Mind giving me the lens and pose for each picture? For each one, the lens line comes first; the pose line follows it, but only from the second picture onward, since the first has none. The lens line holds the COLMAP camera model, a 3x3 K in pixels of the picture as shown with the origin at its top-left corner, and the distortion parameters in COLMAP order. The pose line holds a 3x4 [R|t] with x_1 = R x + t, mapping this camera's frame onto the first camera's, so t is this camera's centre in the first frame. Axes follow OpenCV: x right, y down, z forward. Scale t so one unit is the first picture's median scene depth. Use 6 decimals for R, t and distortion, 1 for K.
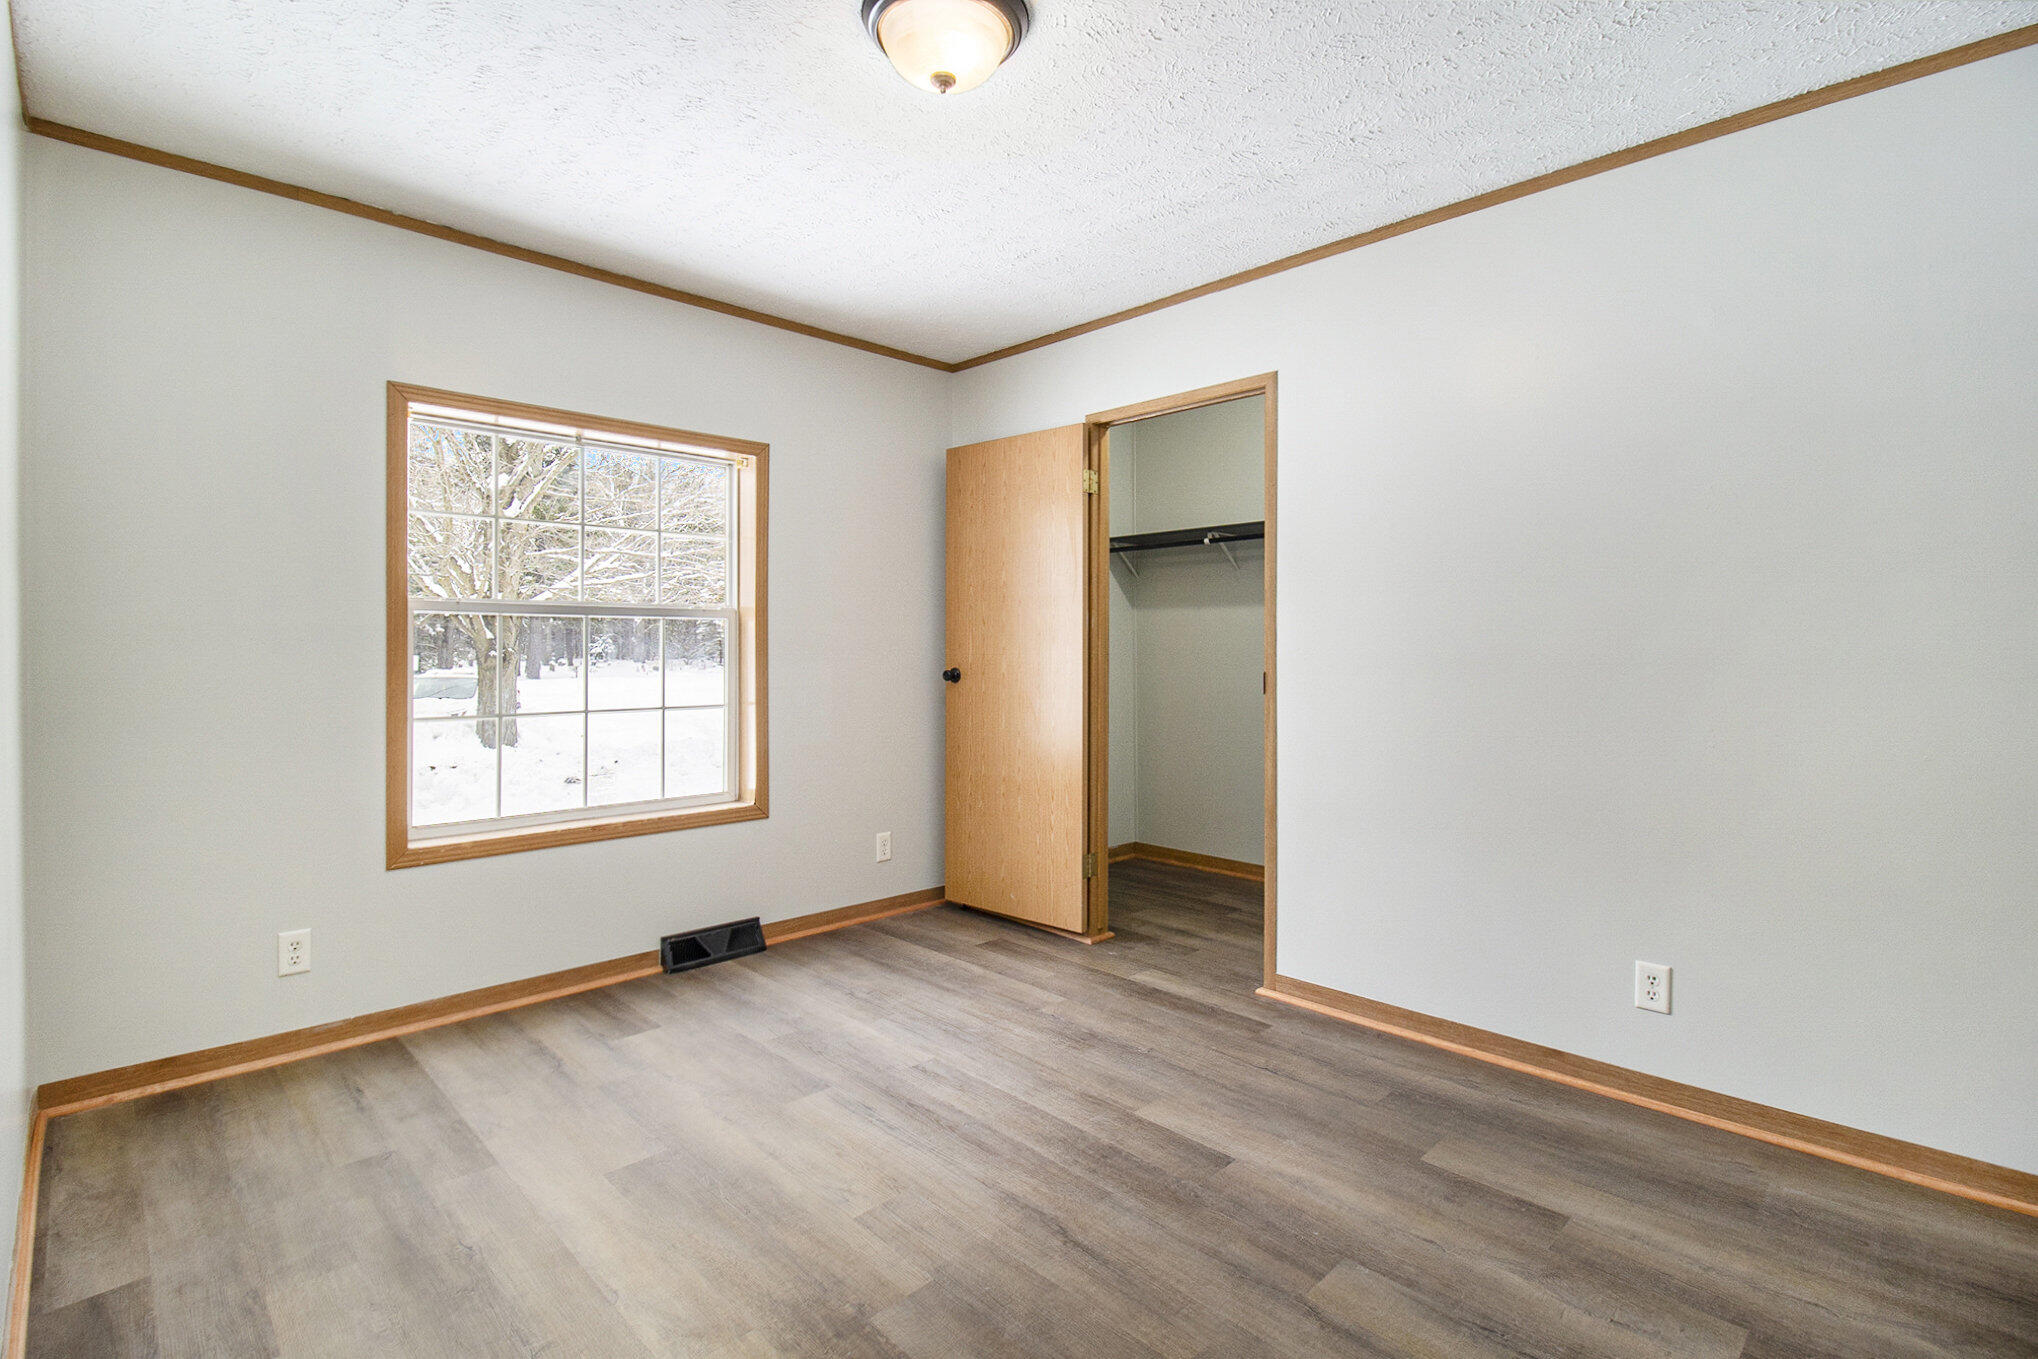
lens RADIAL K [[935.9, 0, 1011.4], [0, 935.9, 639.5], [0, 0, 1]] dist [0.013257, -0.009125]
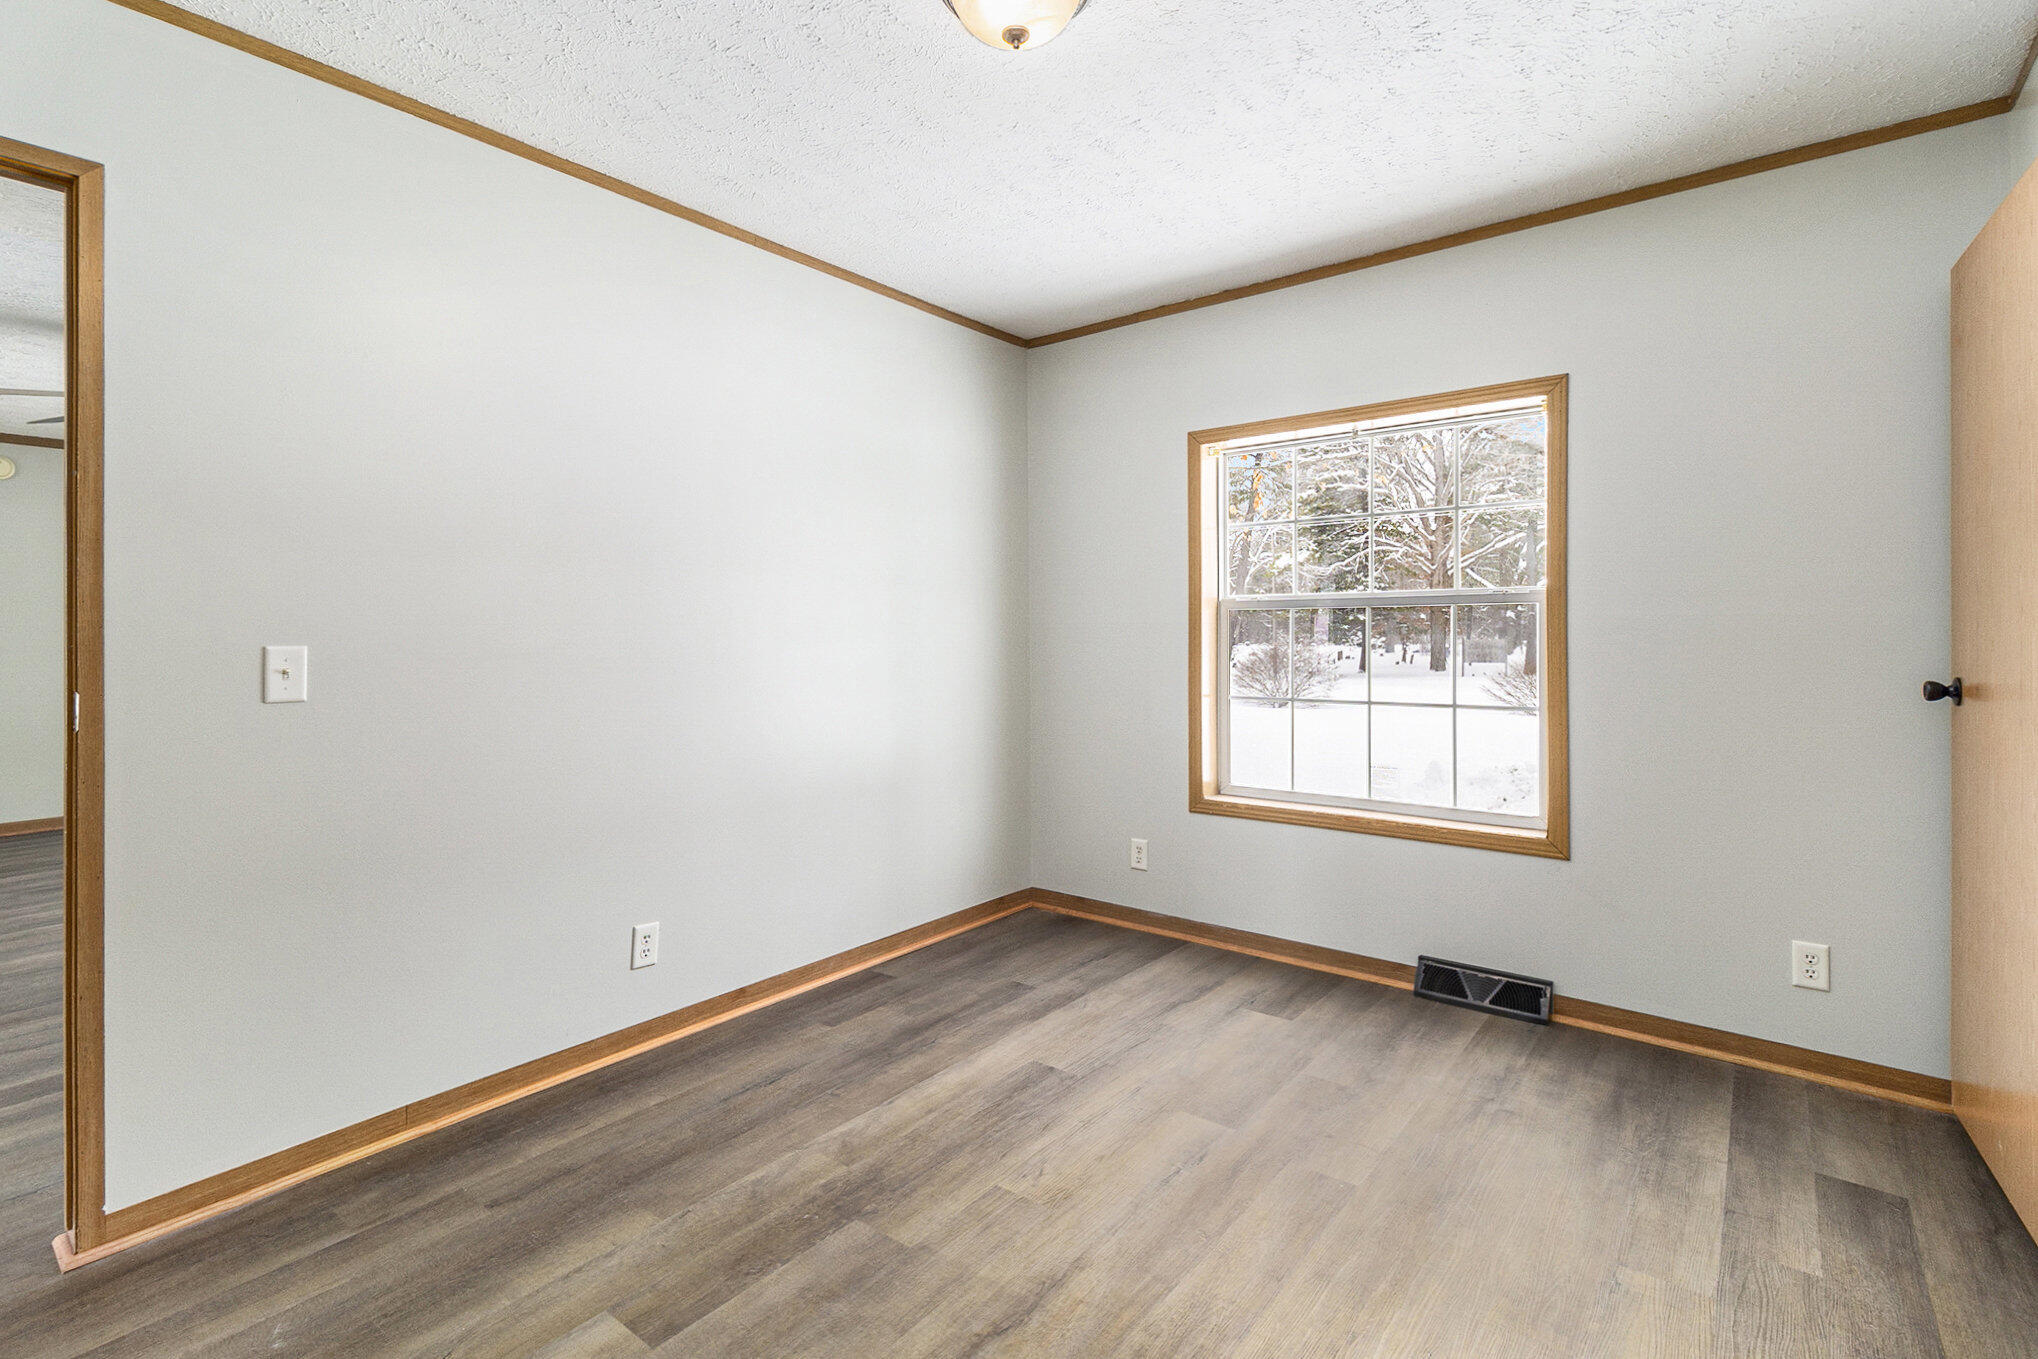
lens RADIAL K [[964.2, 0, 1051.9], [0, 964.2, 636.5], [0, 0, 1]] dist [0.013807, 0.000412]
pose [[0.149117, -0.002263, -0.988817, 0.630242], [0.009900, 0.999951, -0.000795, 0.004142], [0.988770, -0.009671, 0.149132, 0.627863]]
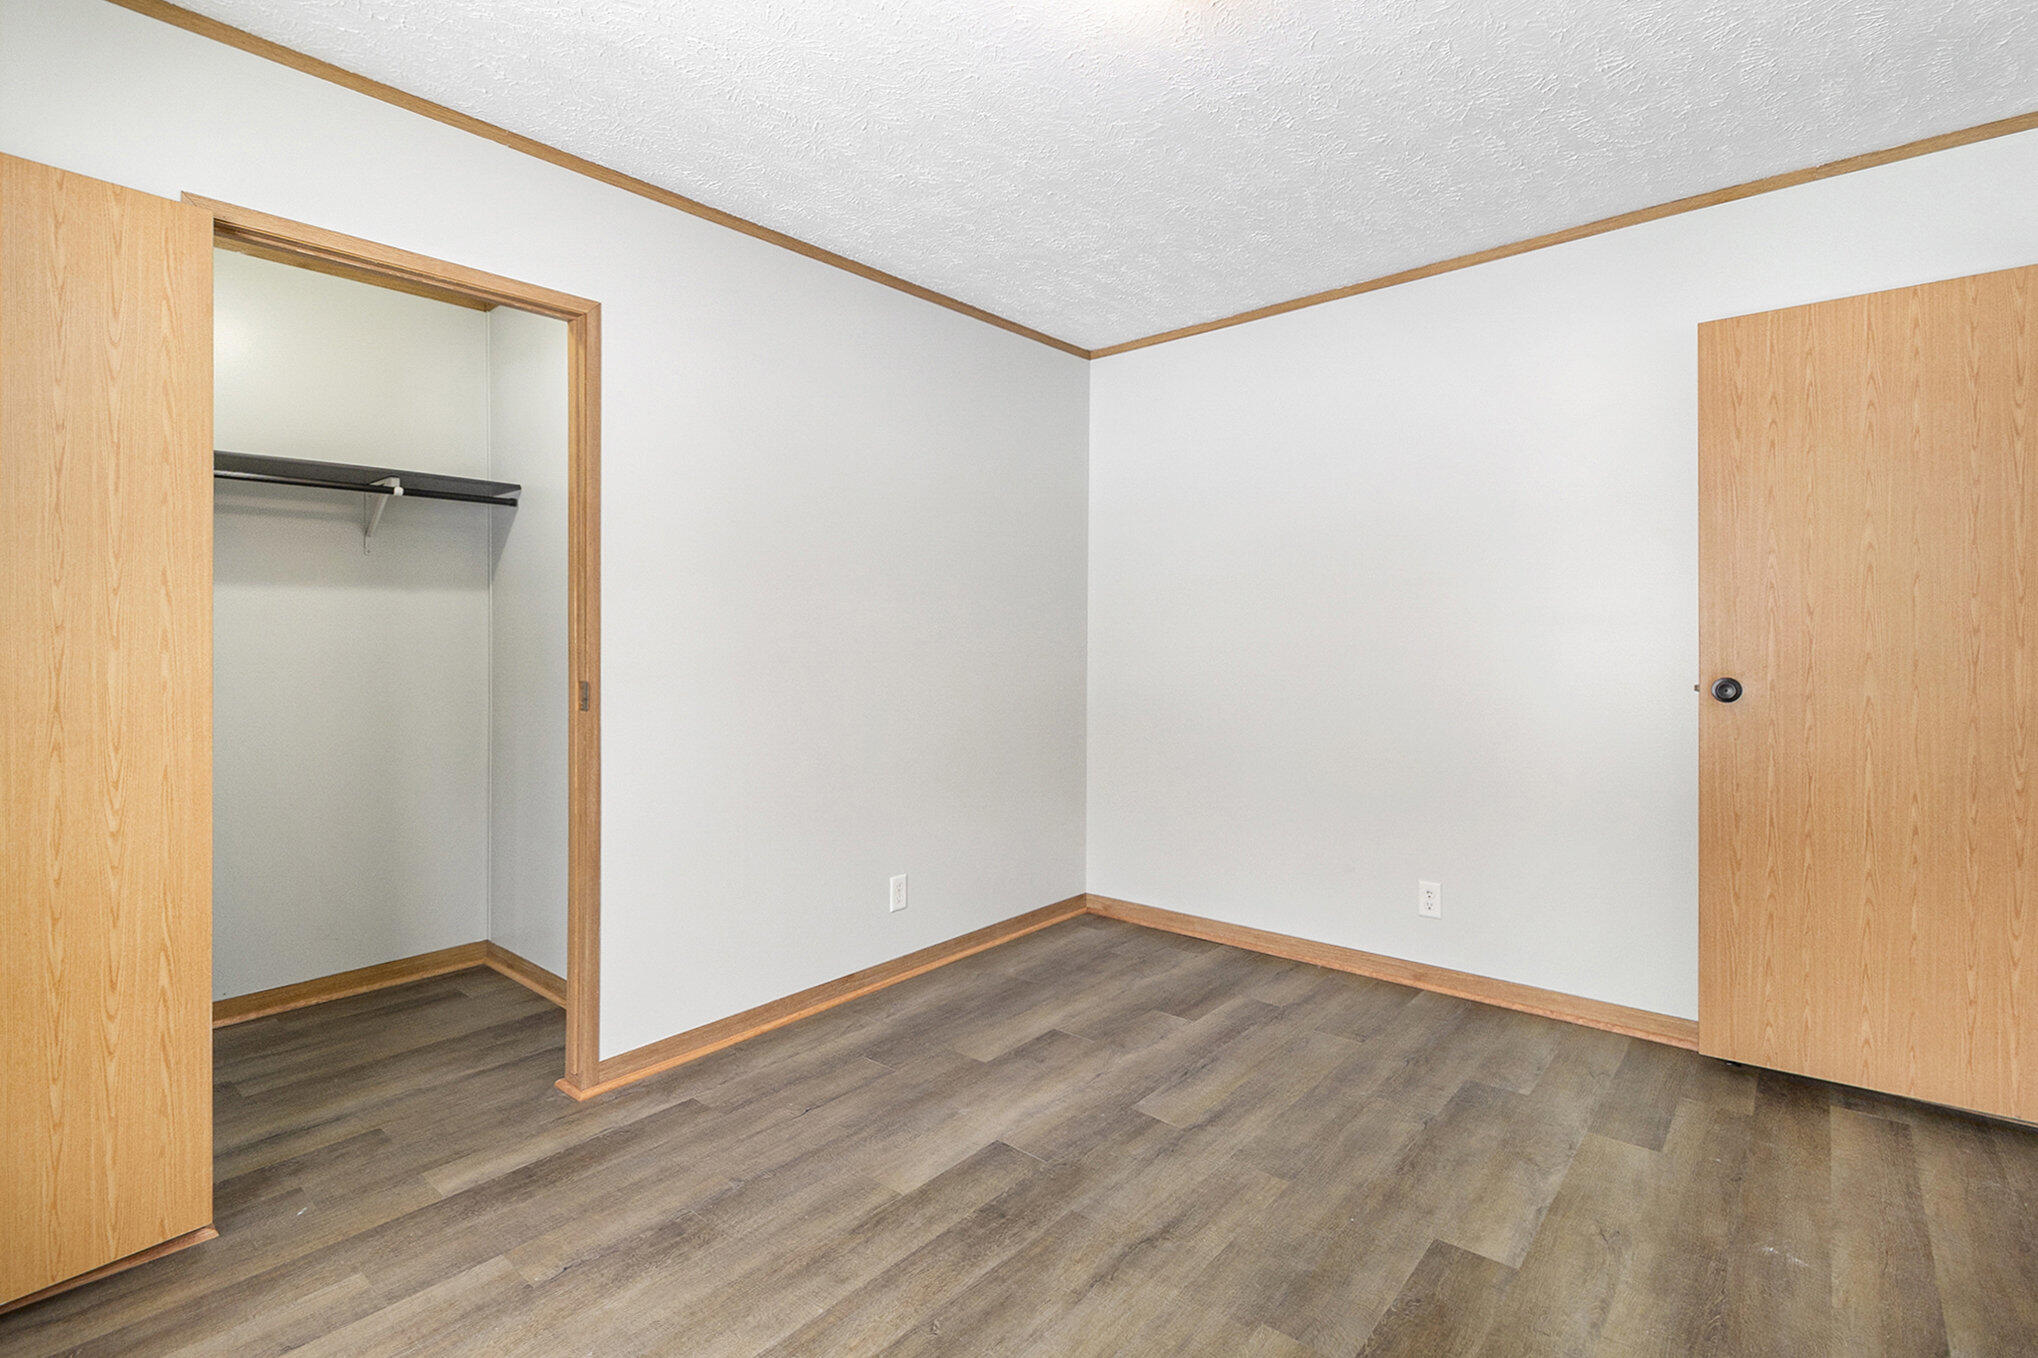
lens RADIAL K [[935.9, 0, 1011.4], [0, 935.9, 639.0], [0, 0, 1]] dist [0.013257, -0.009125]
pose [[-0.071561, 0.003974, 0.997428, -0.630512], [-0.002347, 0.999989, -0.004152, -0.000641], [-0.997433, -0.002638, -0.071551, 0.827891]]
